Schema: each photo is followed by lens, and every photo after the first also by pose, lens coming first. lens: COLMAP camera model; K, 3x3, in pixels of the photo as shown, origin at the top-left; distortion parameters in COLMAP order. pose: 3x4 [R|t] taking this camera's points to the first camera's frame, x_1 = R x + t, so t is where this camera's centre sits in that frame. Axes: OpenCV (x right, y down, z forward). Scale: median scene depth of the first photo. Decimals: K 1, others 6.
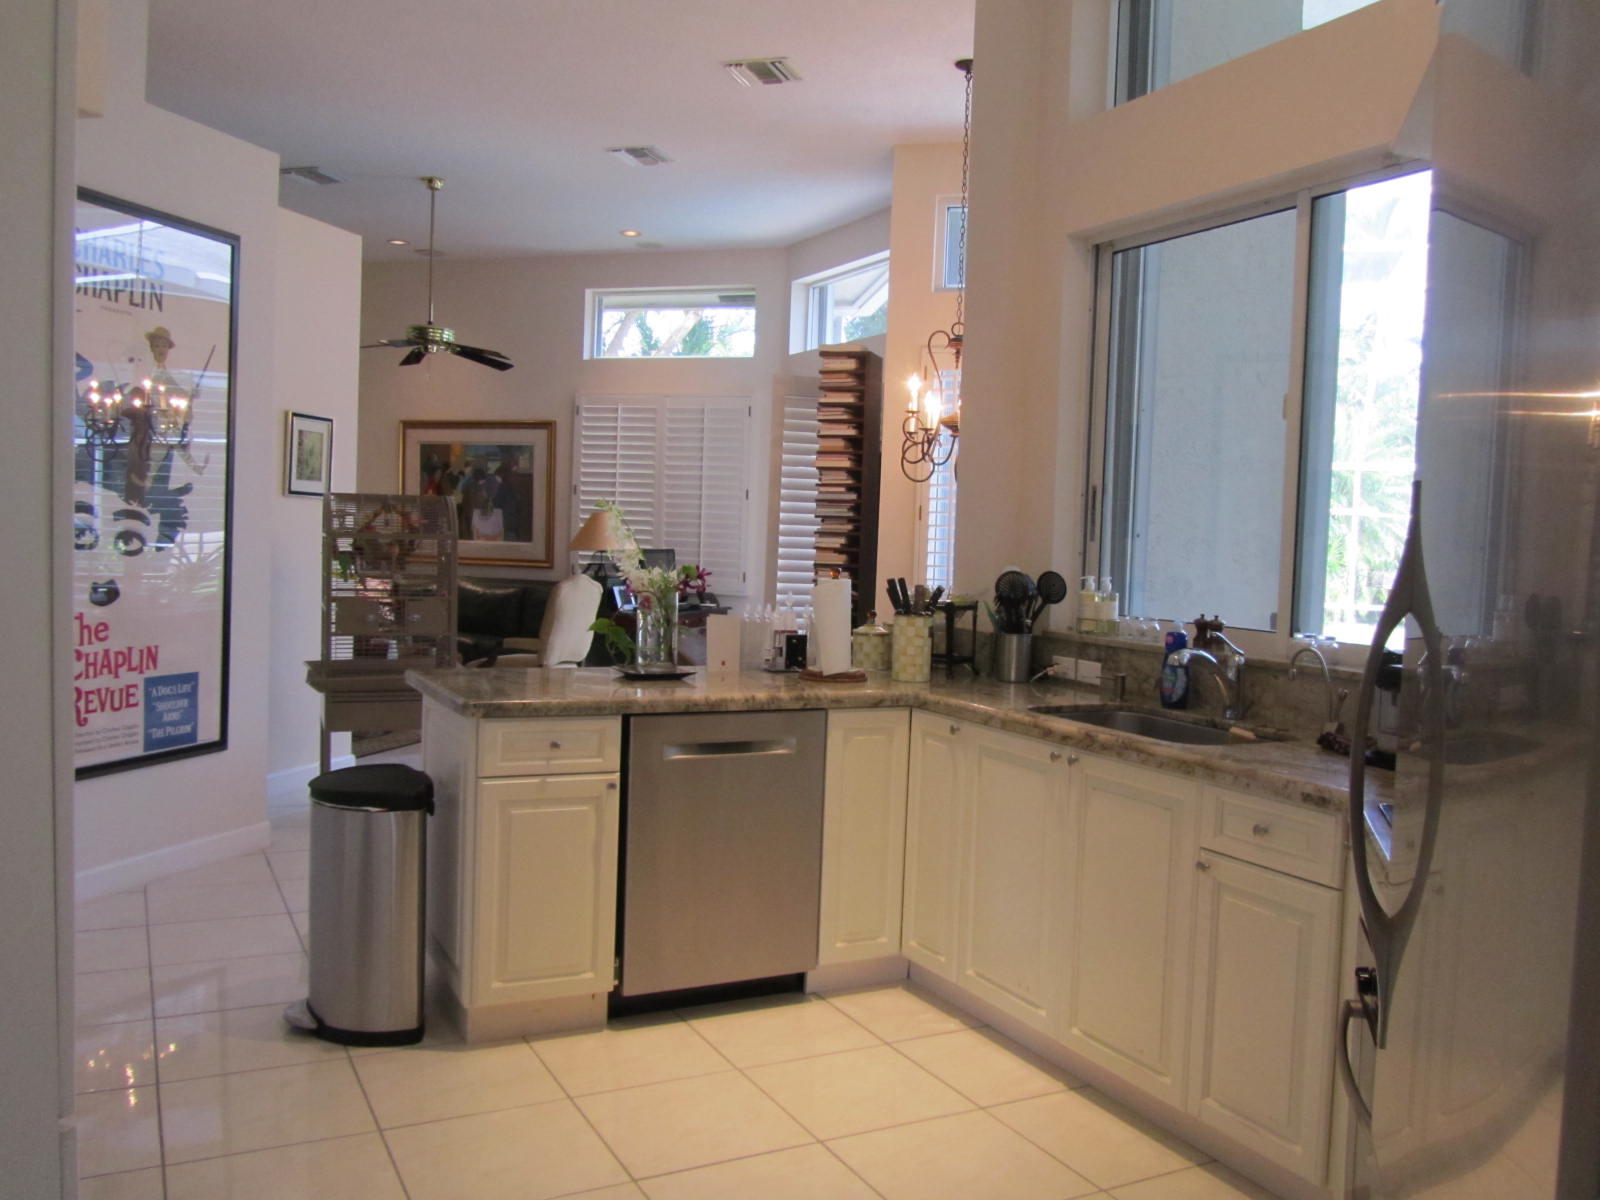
lens RADIAL K [[1328.6, 0, 799.3], [0, 1328.6, 595.1], [0, 0, 1]] dist [-0.050622, 0.022605]
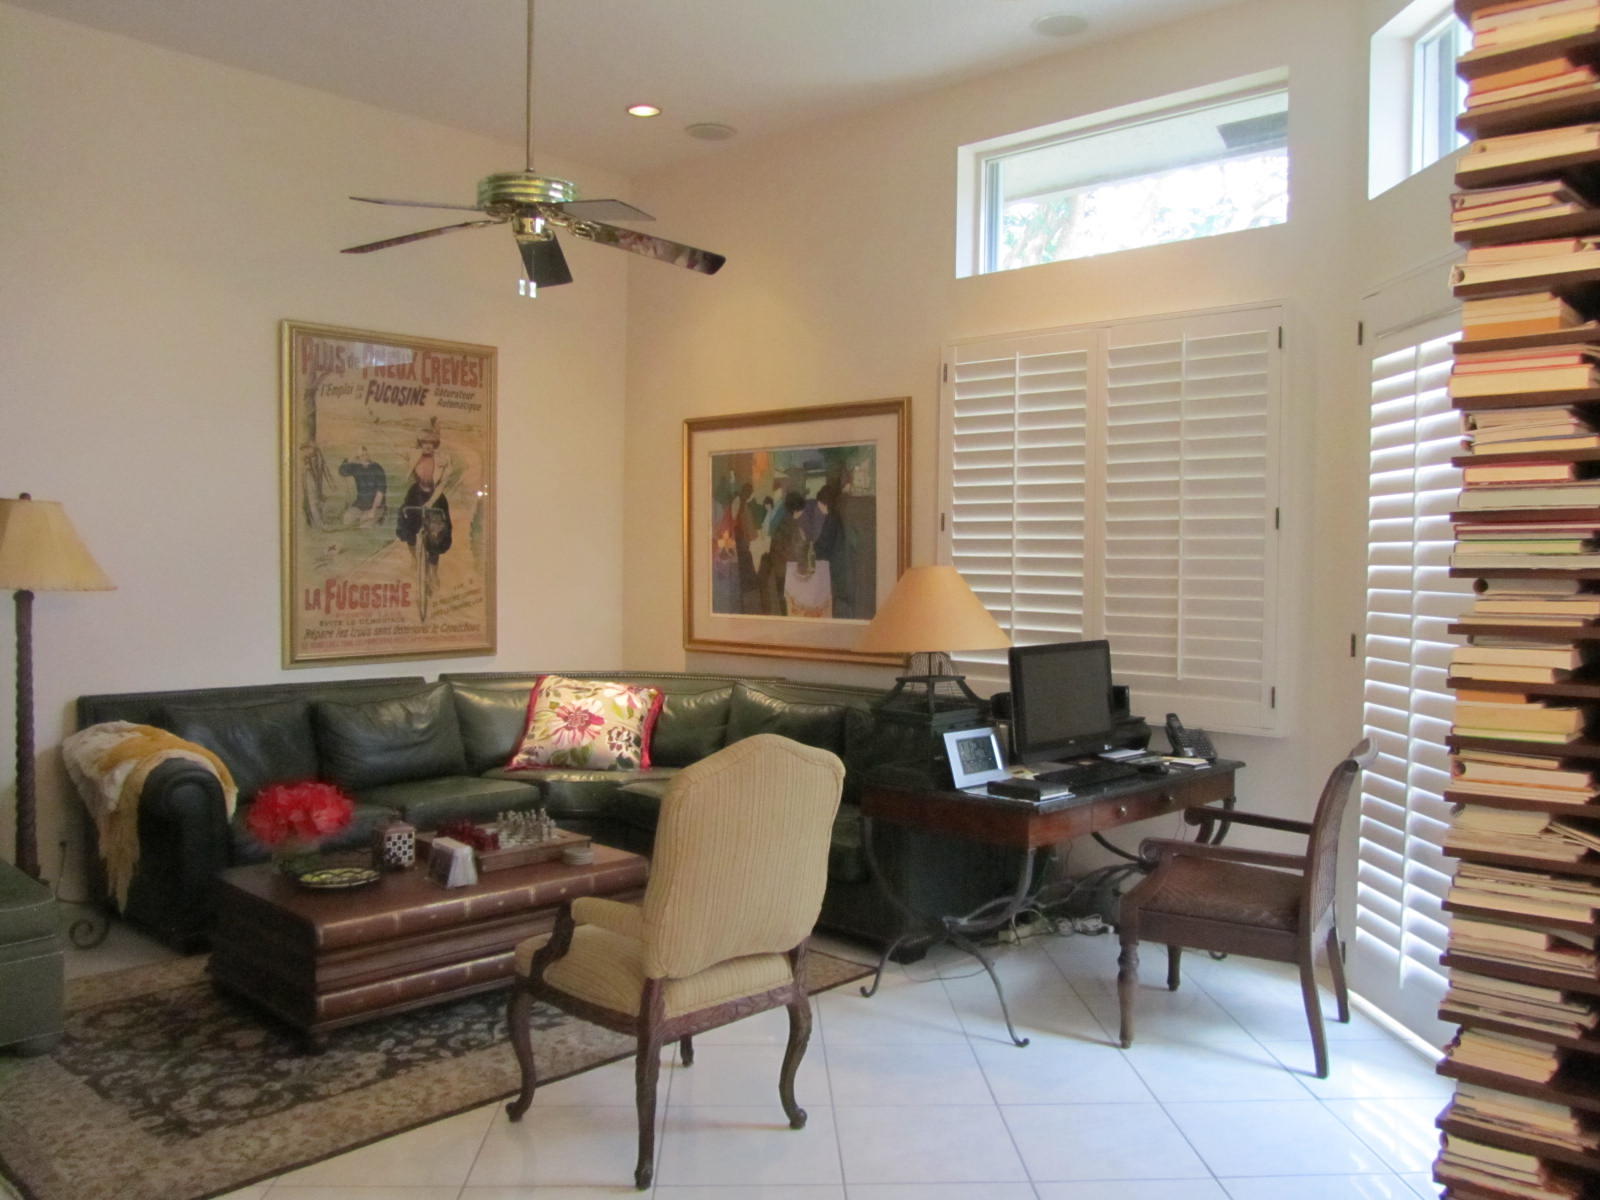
lens RADIAL K [[1328.6, 0, 803.3], [0, 1328.6, 599.3], [0, 0, 1]] dist [-0.050622, 0.022605]
pose [[0.908381, -0.011166, -0.417994, 0.002244], [-0.002003, 0.999516, -0.031054, -0.031246], [0.418138, 0.029046, 0.907919, 0.484402]]
